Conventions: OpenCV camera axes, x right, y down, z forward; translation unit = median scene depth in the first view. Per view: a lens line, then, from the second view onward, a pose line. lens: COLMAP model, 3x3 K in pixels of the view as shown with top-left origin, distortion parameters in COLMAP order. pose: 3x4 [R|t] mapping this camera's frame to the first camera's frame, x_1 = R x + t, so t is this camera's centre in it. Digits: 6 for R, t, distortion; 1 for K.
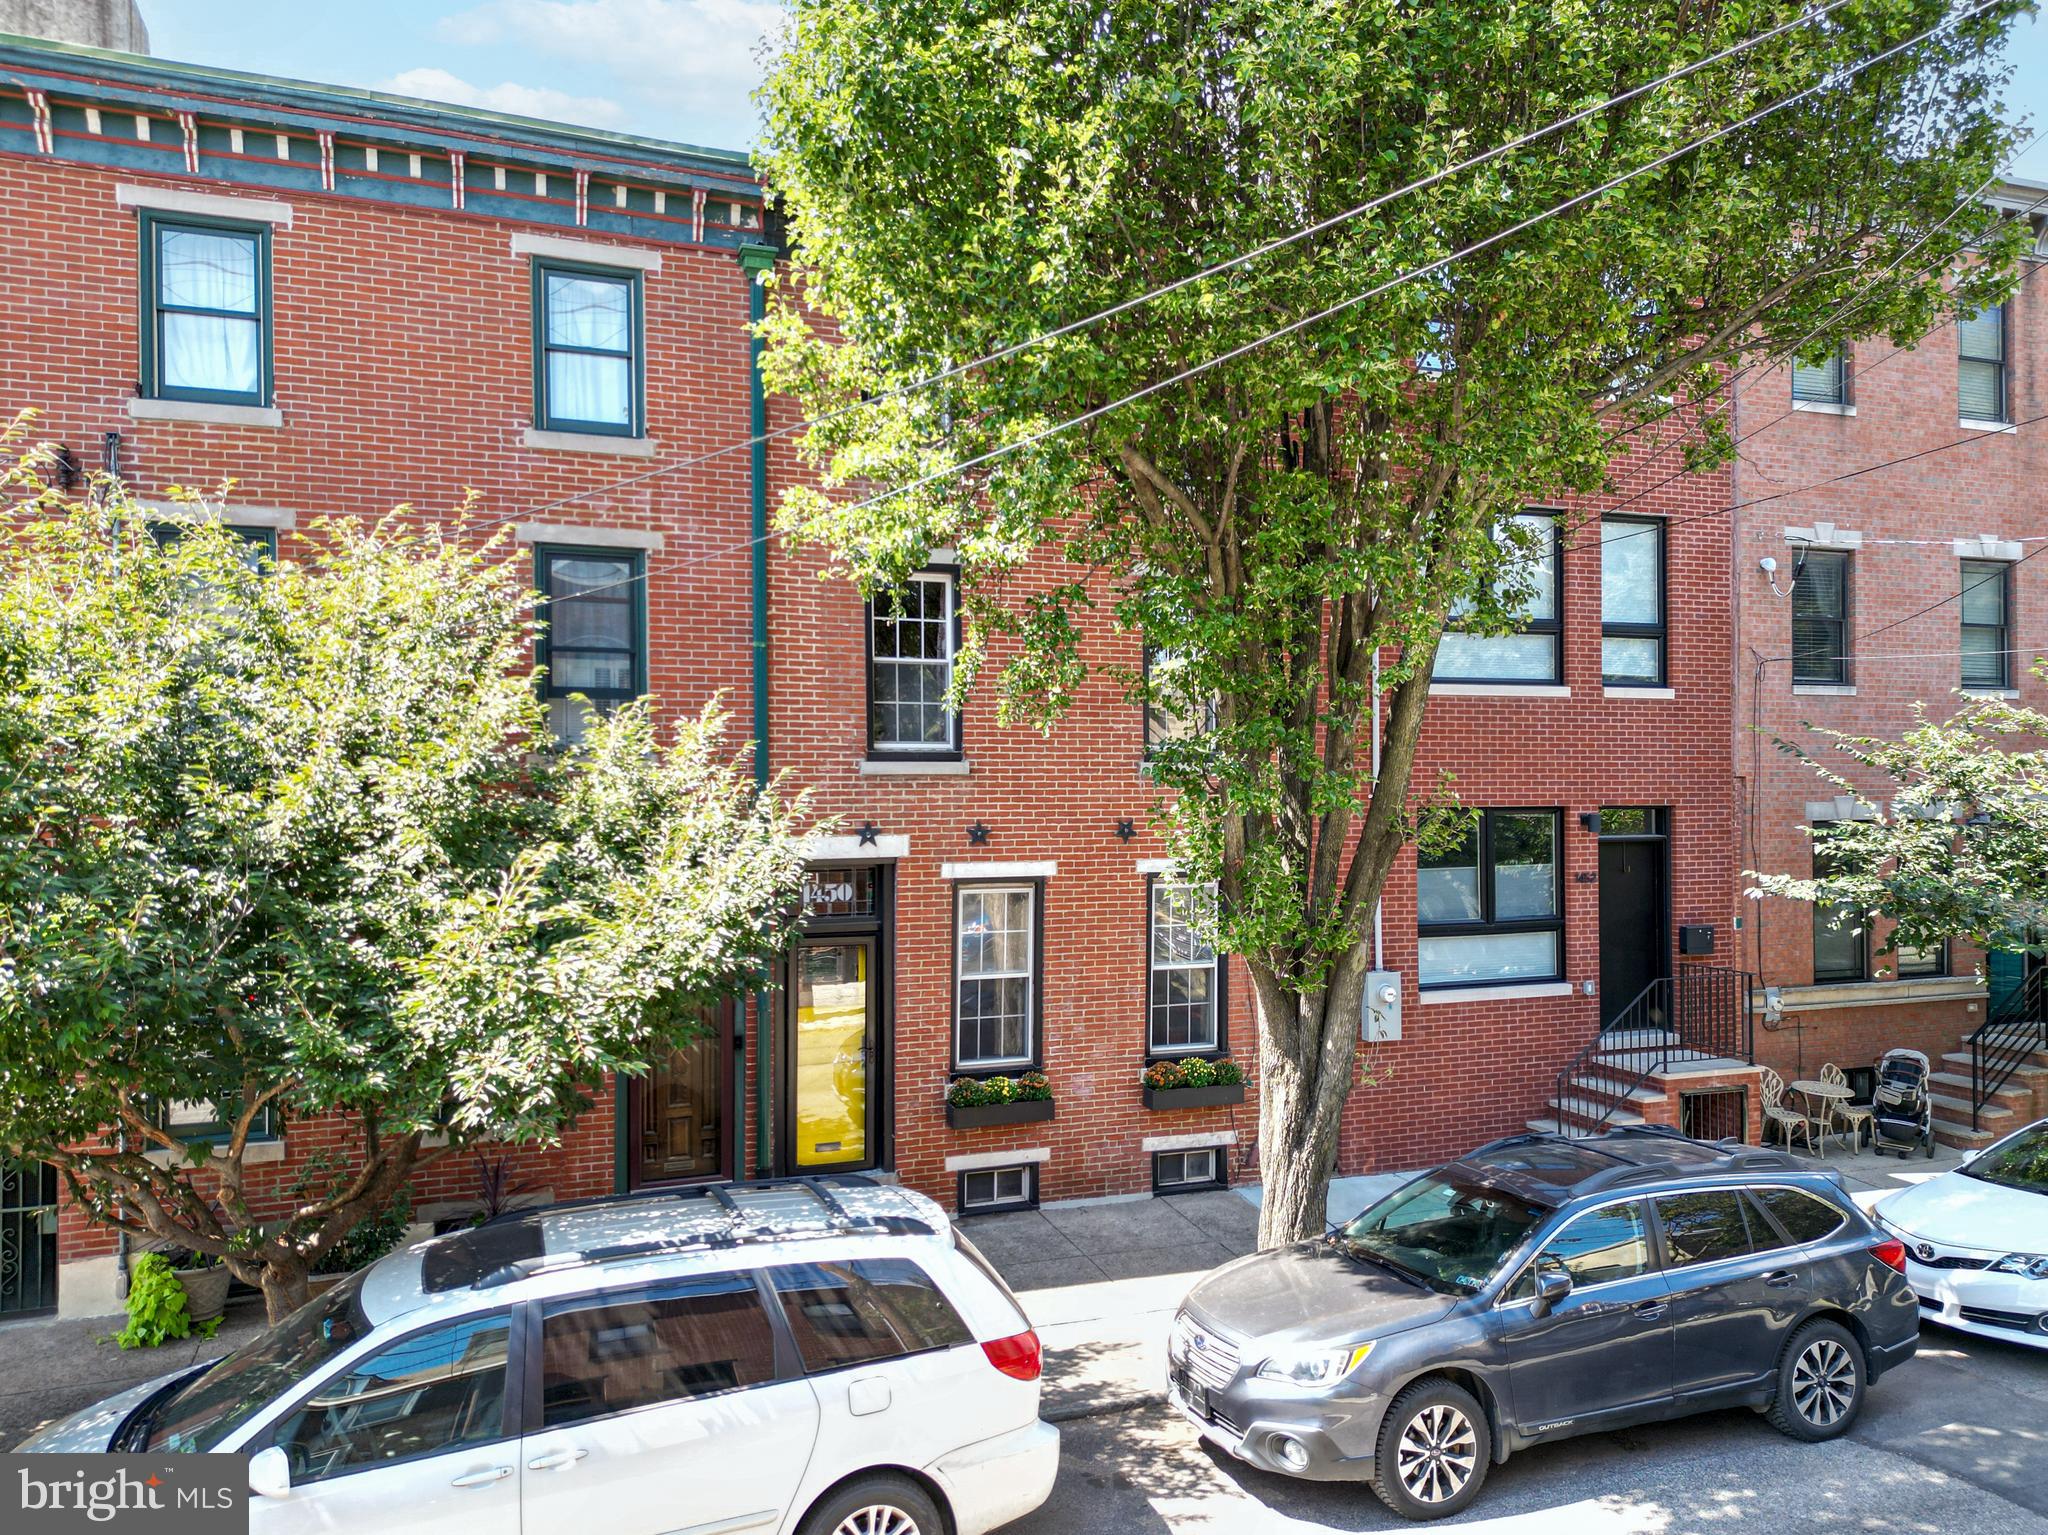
lens RADIAL K [[1424.9, 0, 1024.1], [0, 1424.9, 768.9], [0, 0, 1]] dist [0.021842, -0.007369]
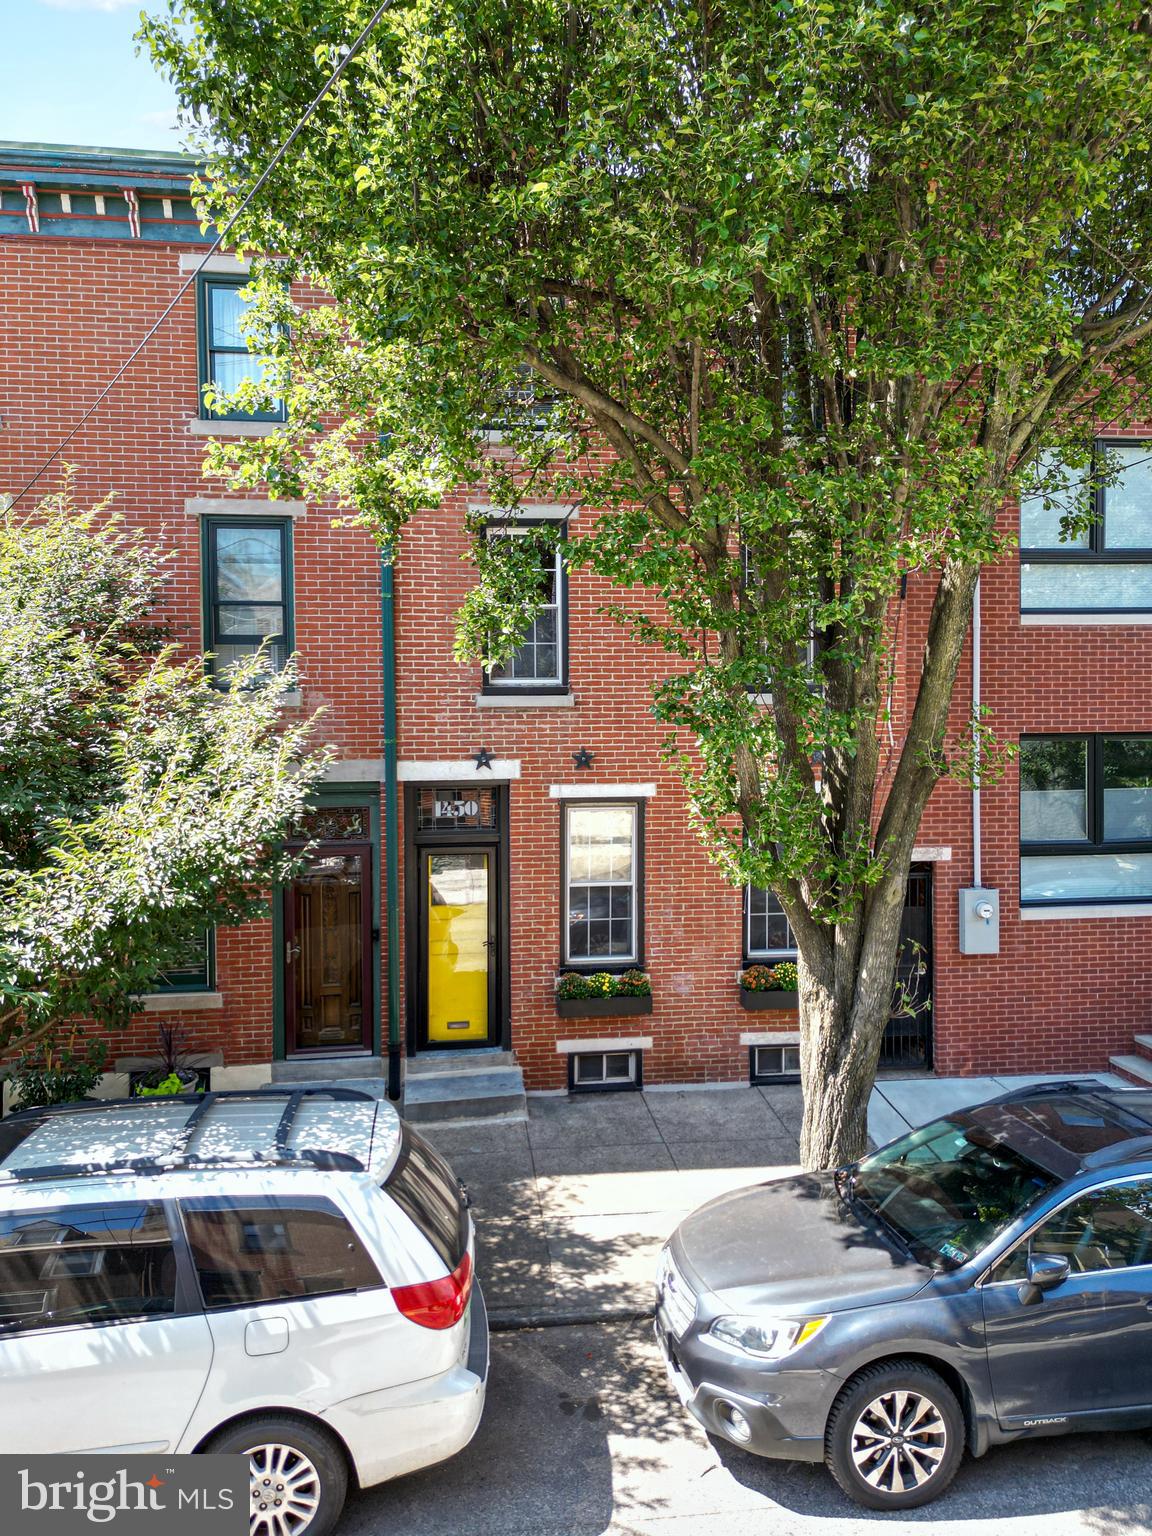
lens RADIAL K [[1068.7, 0, 567.7], [0, 1068.7, 721.8], [0, 0, 1]] dist [0.021842, -0.007369]
pose [[0.974170, 0.001102, -0.225812, 0.179817], [0.006052, 0.999501, 0.030990, -0.012318], [0.225733, -0.031557, 0.973678, 0.212297]]
